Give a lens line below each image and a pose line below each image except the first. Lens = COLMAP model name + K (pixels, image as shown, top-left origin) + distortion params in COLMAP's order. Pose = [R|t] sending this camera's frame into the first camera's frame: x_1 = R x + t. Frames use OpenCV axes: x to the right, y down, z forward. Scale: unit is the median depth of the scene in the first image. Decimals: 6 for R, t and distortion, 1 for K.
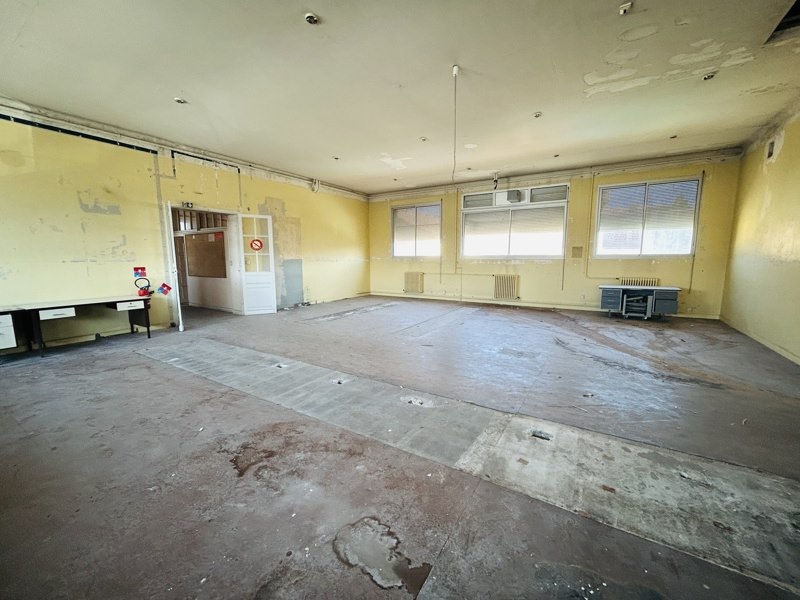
lens RADIAL K [[321.7, 0, 401.1], [0, 321.7, 298.7], [0, 0, 1]] dist [-0.001622, 0.000757]
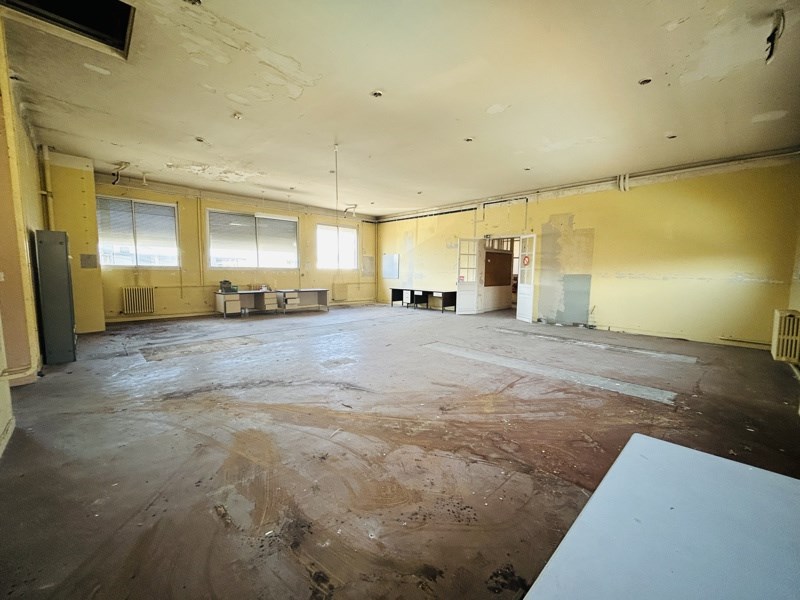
lens RADIAL K [[321.7, 0, 401.1], [0, 321.7, 299.1], [0, 0, 1]] dist [-0.001622, 0.000757]
pose [[-0.235834, 0.089591, -0.967655, 1.162276], [-0.135756, 0.982940, 0.124093, -0.168681], [0.962264, 0.160630, -0.219649, 1.241665]]
